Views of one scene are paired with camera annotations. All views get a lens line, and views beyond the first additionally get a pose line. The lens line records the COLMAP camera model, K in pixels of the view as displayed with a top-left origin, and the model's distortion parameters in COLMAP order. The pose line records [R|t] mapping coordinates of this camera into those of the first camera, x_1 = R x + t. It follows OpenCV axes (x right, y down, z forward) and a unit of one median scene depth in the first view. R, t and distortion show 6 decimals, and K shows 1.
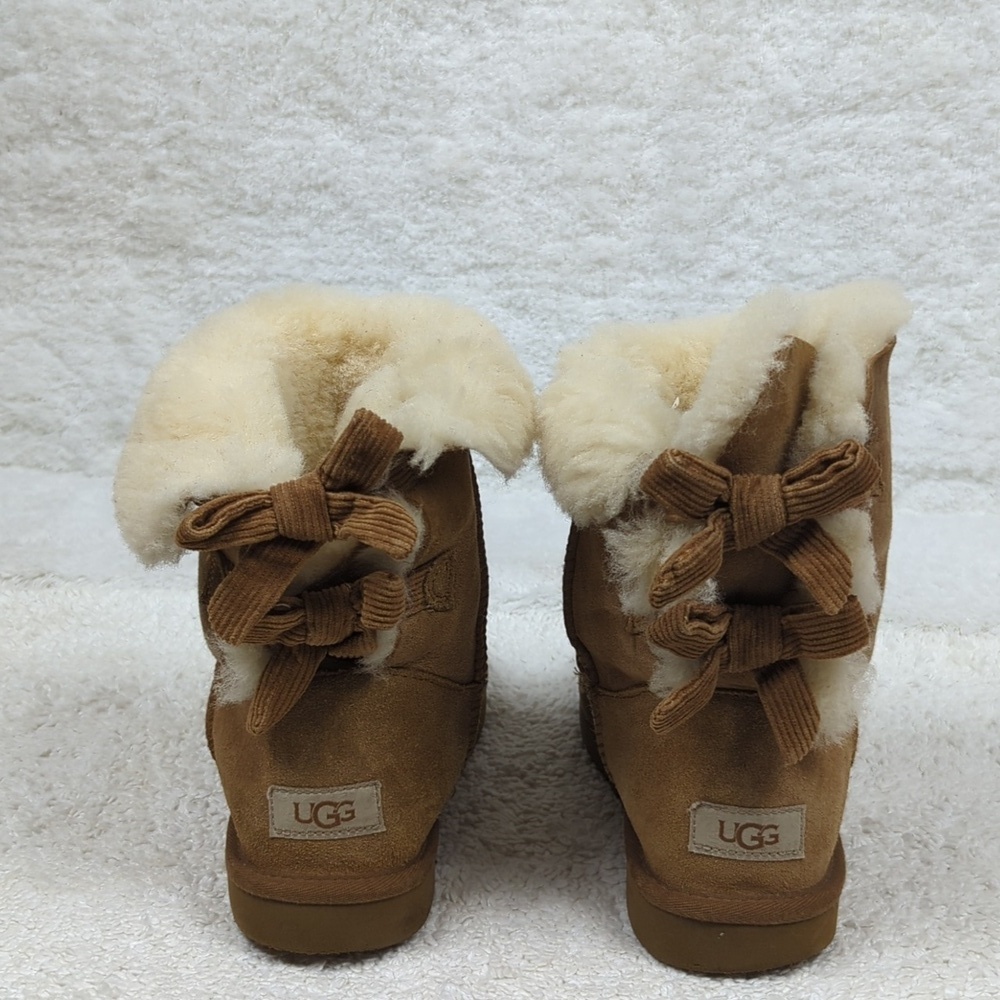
lens RADIAL K [[1648.4, 0, 508.4], [0, 1648.4, 498.2], [0, 0, 1]] dist [0.005710, 0.000000]
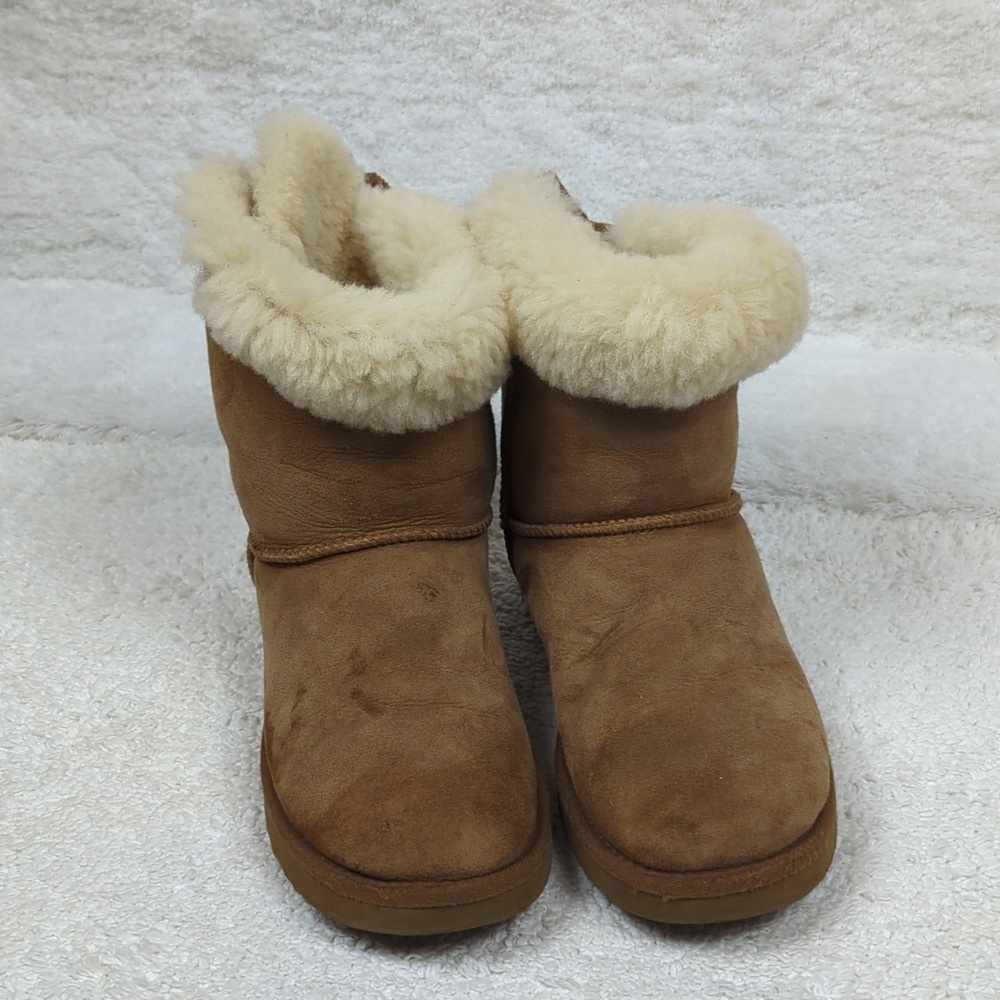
lens RADIAL K [[1648.4, 0, 502.4], [0, 1648.4, 504.7], [0, 0, 1]] dist [0.005710, 0.000000]
pose [[0.995606, 0.021960, -0.091028, 0.042329], [-0.001099, 0.974786, 0.223139, -0.121832], [0.093633, -0.222058, 0.970527, 0.027218]]
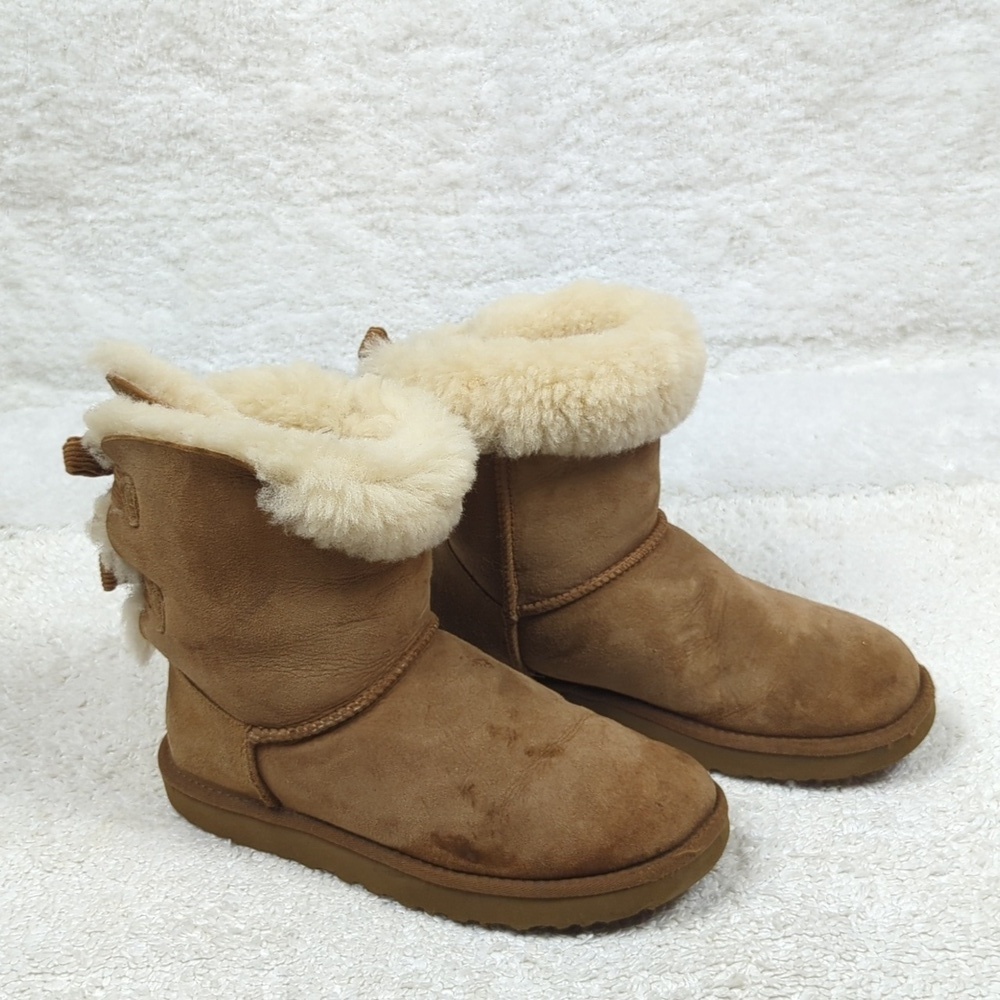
lens RADIAL K [[1648.4, 0, 512.1], [0, 1648.4, 506.3], [0, 0, 1]] dist [0.005710, 0.000000]
pose [[0.980971, -0.118267, 0.153977, -0.104039], [0.091654, 0.981218, 0.169737, -0.116341], [-0.171159, -0.152394, 0.973386, -0.139318]]
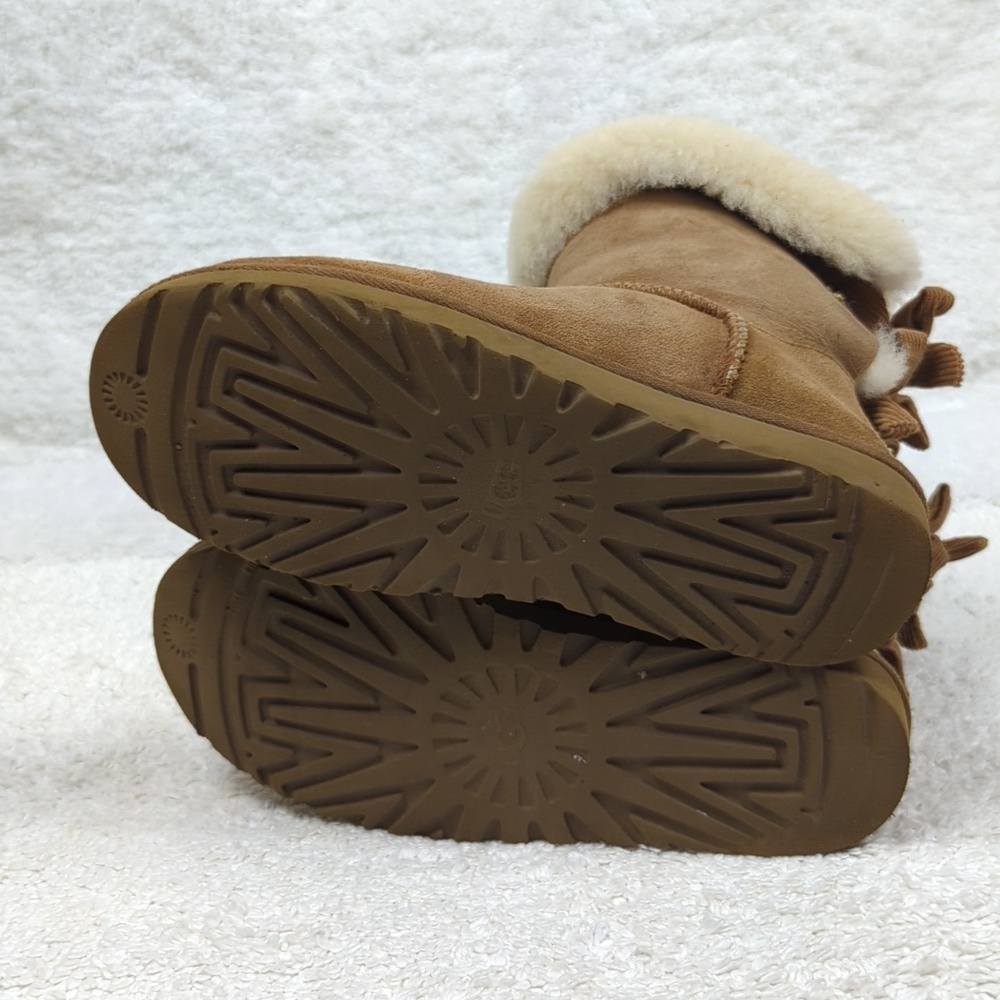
lens RADIAL K [[1648.4, 0, 513.6], [0, 1648.4, 500.4], [0, 0, 1]] dist [0.005710, 0.000000]
pose [[0.975465, -0.104739, 0.193642, -0.137020], [0.106907, 0.994269, -0.000750, 0.042741], [-0.192454, 0.021434, 0.981072, 0.002316]]
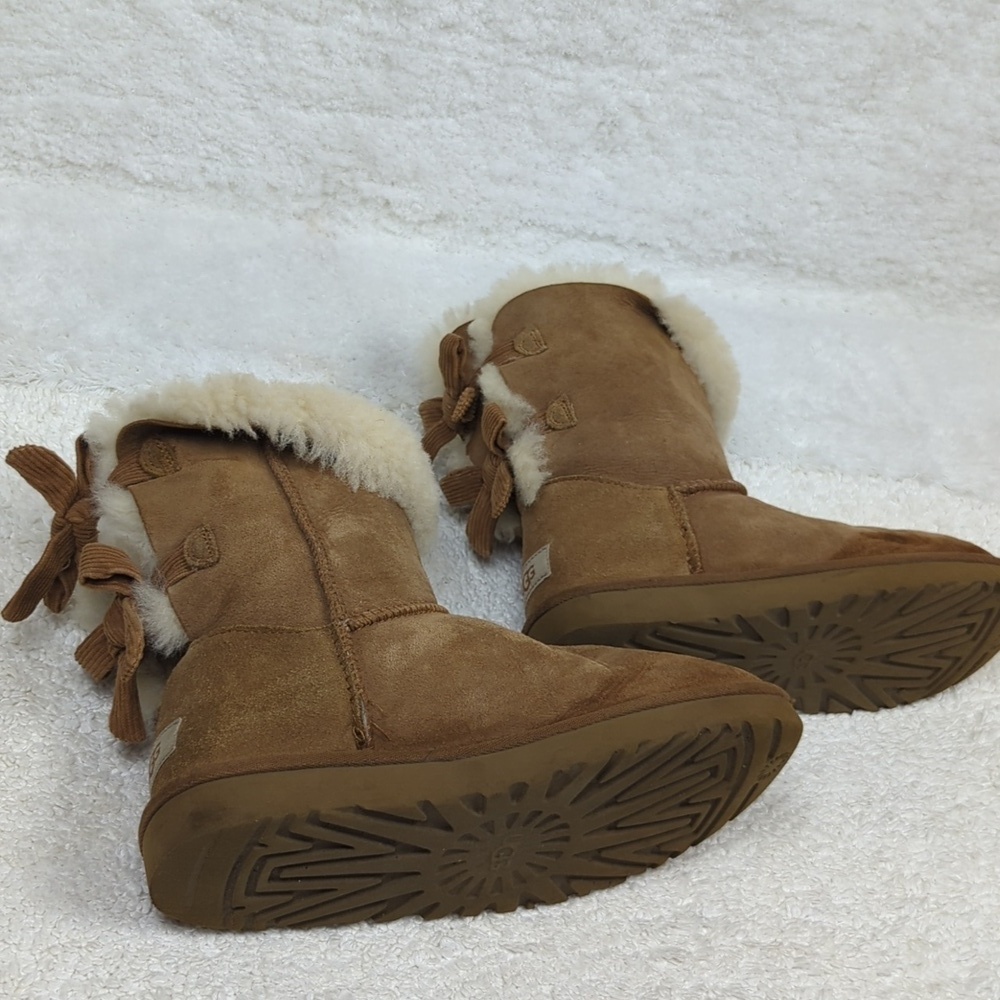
lens RADIAL K [[1648.4, 0, 516.0], [0, 1648.4, 505.5], [0, 0, 1]] dist [0.005710, 0.000000]
pose [[0.872935, -0.018178, 0.487498, -0.309985], [-0.178604, 0.918014, 0.354048, -0.227542], [-0.453966, -0.396130, 0.798120, 0.094604]]
